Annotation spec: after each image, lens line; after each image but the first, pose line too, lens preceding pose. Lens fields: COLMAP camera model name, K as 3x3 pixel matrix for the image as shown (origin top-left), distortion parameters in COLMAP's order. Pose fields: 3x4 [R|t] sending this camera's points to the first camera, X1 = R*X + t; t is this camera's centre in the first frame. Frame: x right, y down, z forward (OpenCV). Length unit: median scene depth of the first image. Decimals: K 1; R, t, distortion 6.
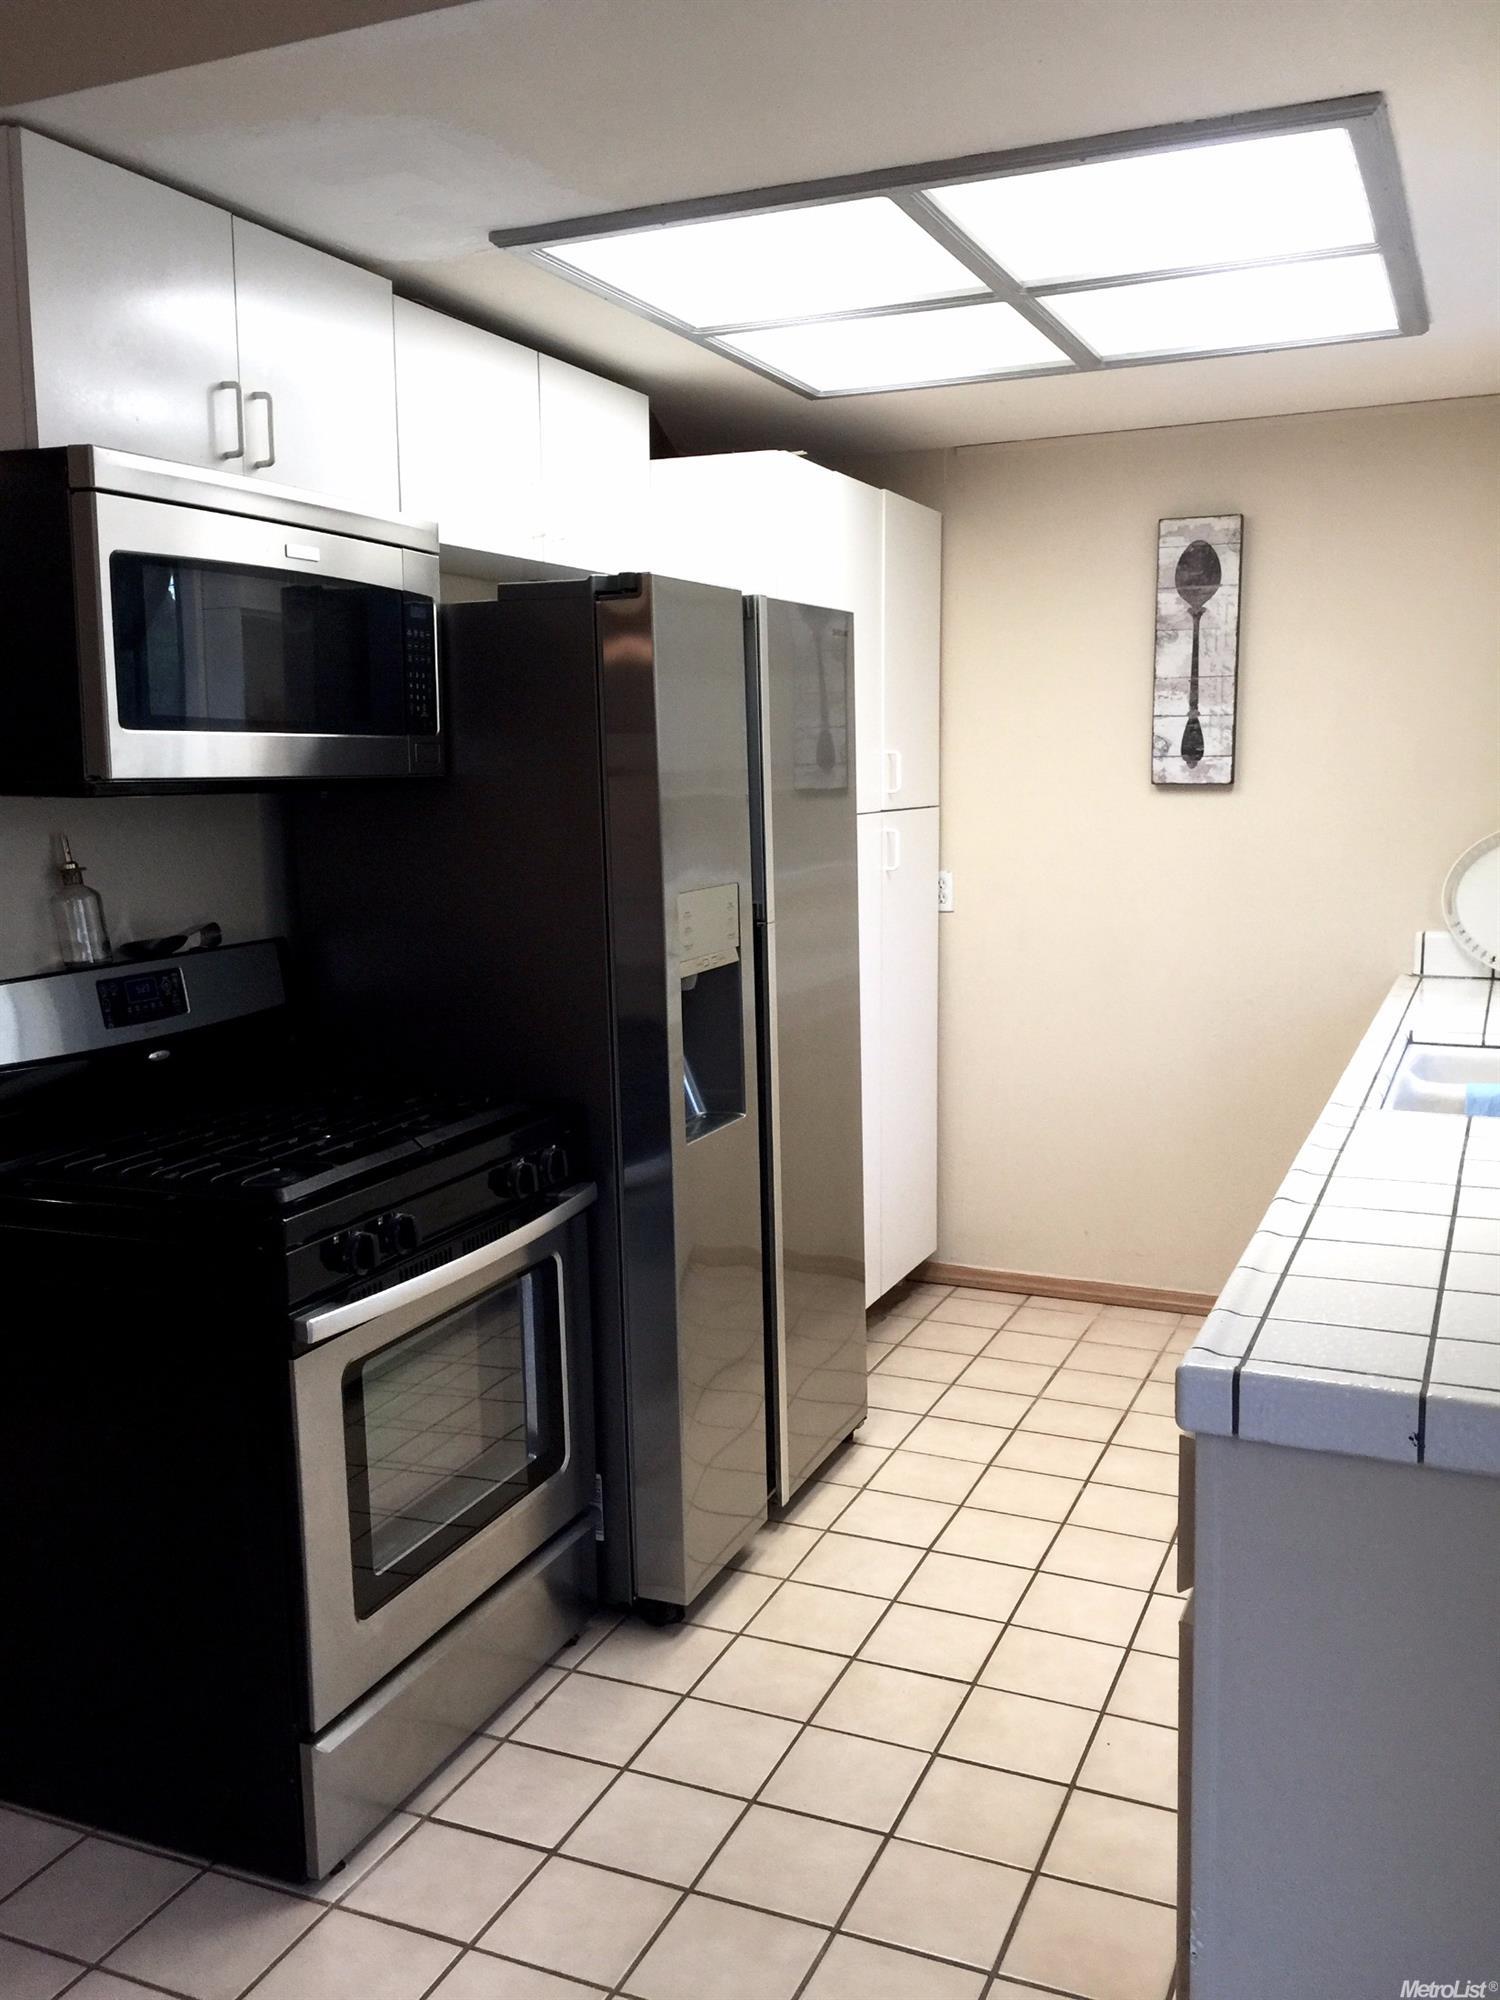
lens RADIAL K [[1607.3, 0, 750.0], [0, 1607.3, 1000.0], [0, 0, 1]] dist [0.054714, -0.072707]
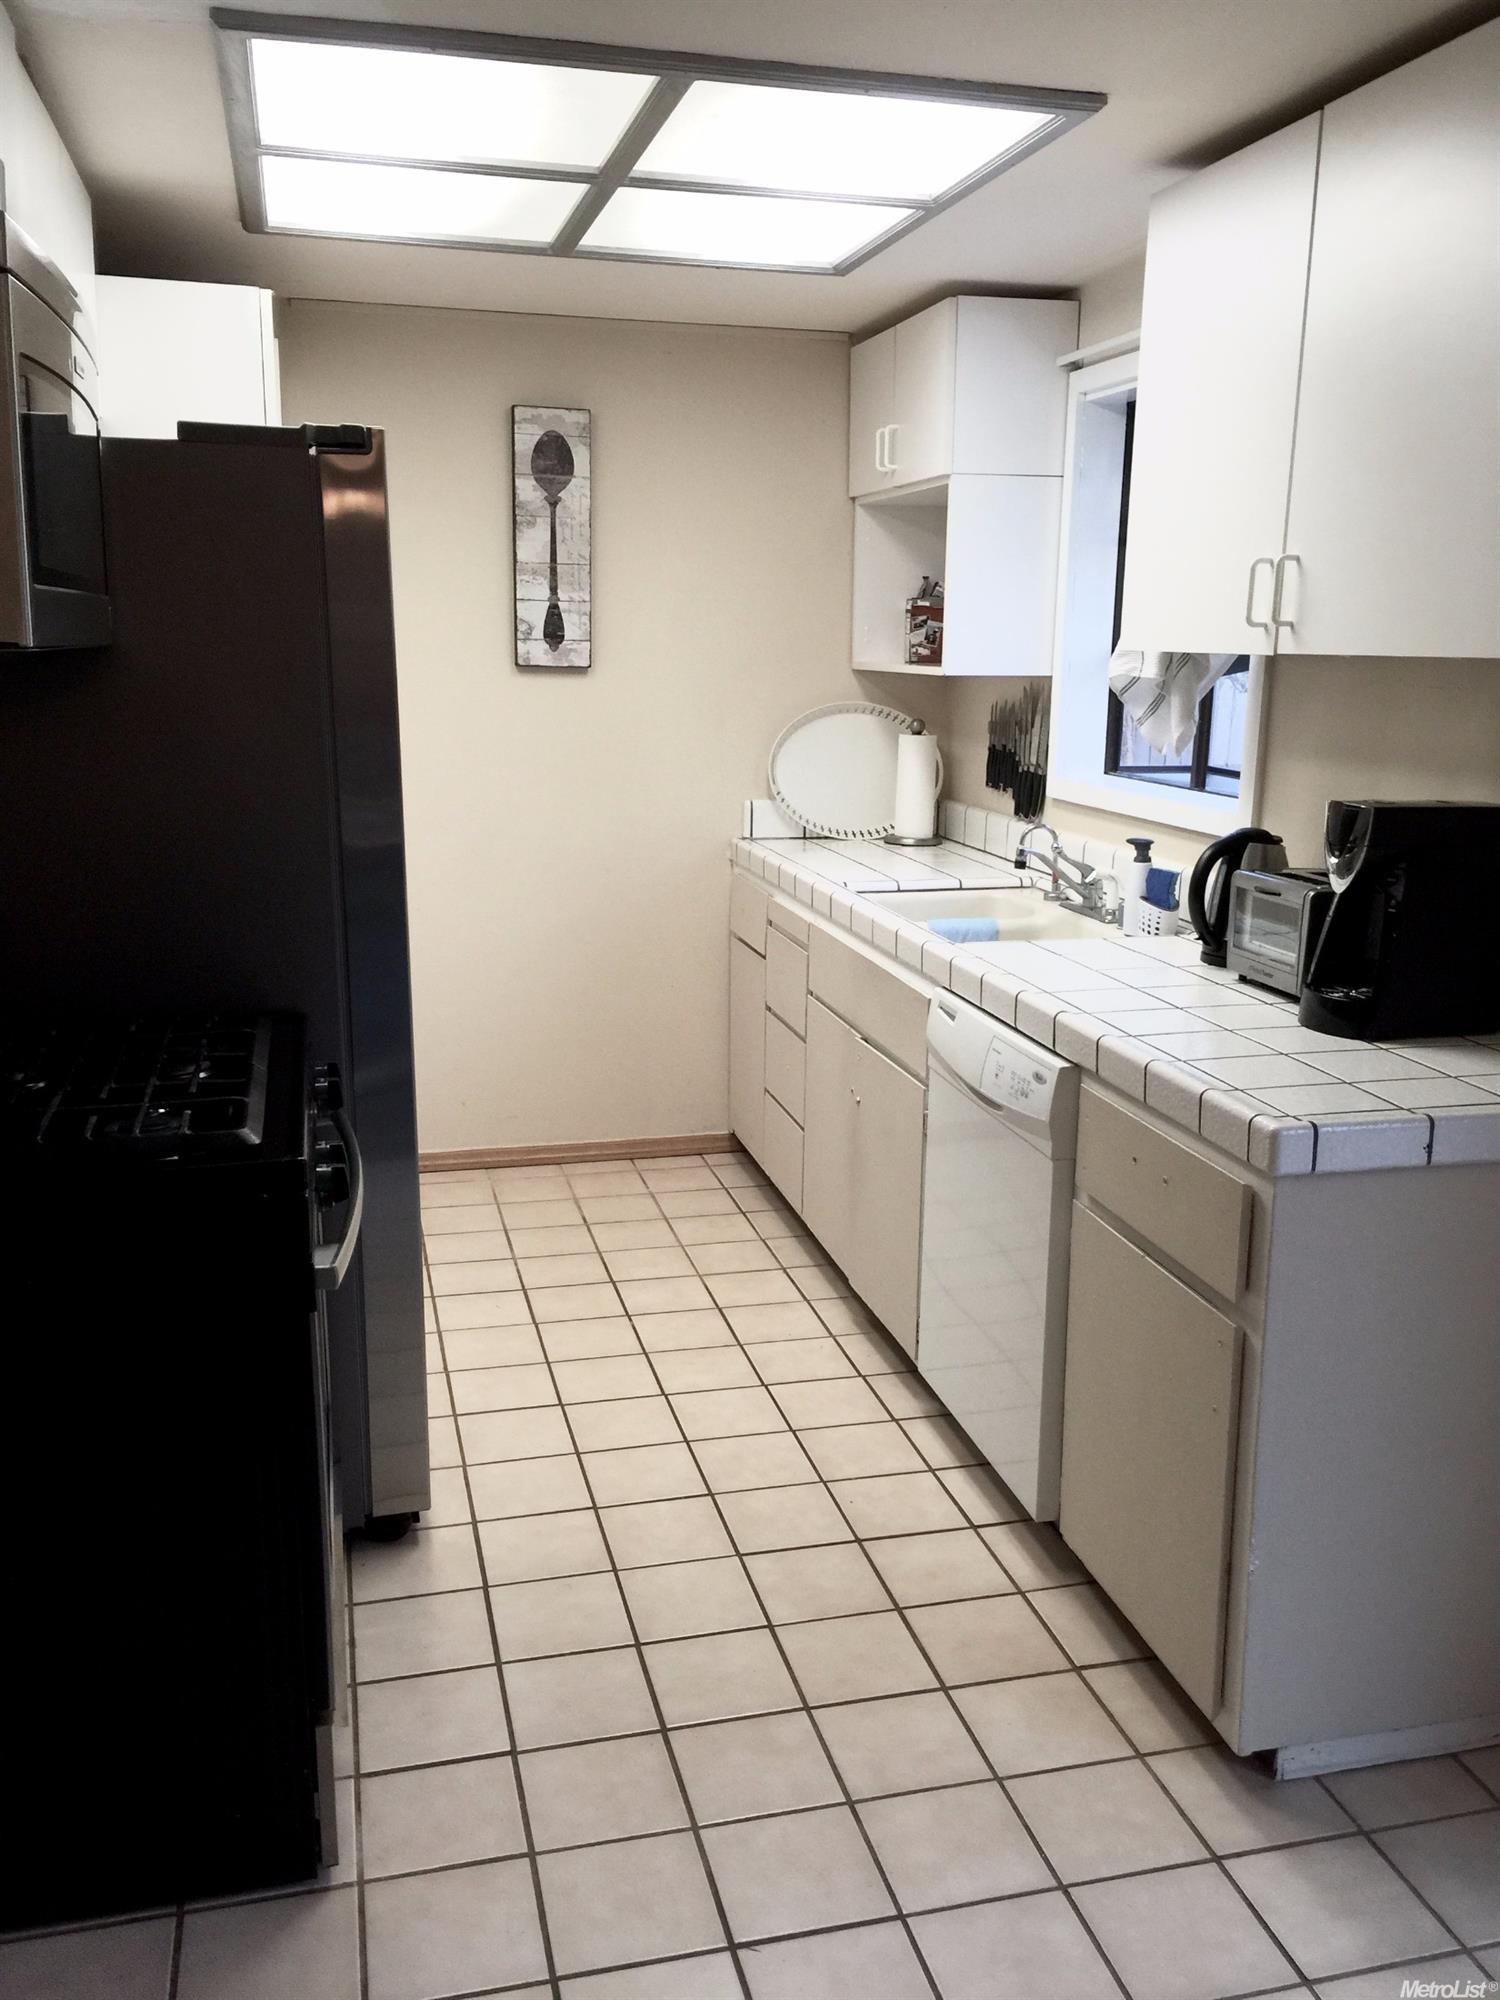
lens RADIAL K [[1607.3, 0, 750.0], [0, 1607.3, 1000.0], [0, 0, 1]] dist [0.054714, -0.072707]
pose [[0.804378, -0.104076, 0.584931, -0.267332], [0.061060, 0.993805, 0.092859, -0.007282], [-0.590972, -0.038978, 0.805750, 0.066729]]
